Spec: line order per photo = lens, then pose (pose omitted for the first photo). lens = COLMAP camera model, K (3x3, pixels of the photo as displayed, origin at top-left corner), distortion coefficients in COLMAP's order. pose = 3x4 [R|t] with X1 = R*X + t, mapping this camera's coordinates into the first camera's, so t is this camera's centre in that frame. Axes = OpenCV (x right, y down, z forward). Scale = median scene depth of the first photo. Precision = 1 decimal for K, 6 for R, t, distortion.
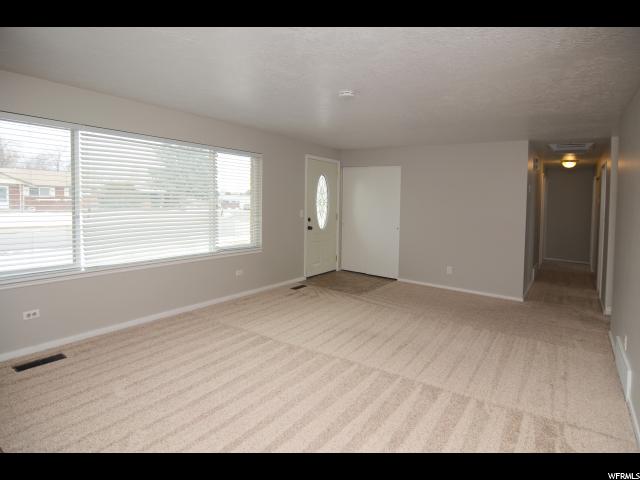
lens RADIAL K [[364.4, 0, 316.2], [0, 364.4, 237.2], [0, 0, 1]] dist [-0.001632, -0.001224]
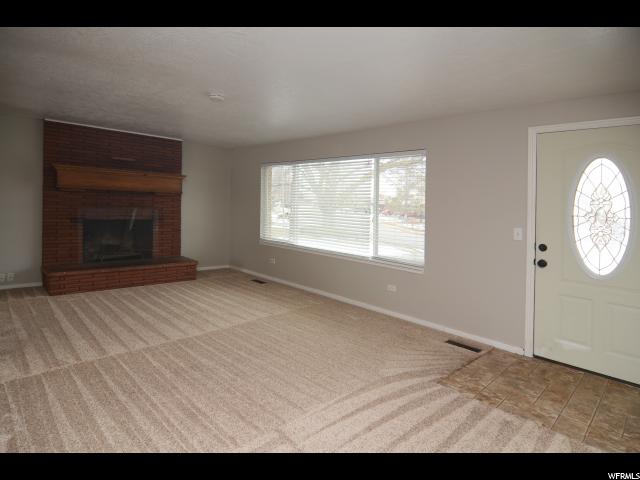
lens RADIAL K [[364.4, 0, 316.2], [0, 364.4, 237.2], [0, 0, 1]] dist [-0.001632, -0.001224]
pose [[-0.191396, 0.066602, -0.979251, 0.573275], [-0.134976, 0.986430, 0.093471, -0.069959], [0.972188, 0.150066, -0.179809, 0.792836]]
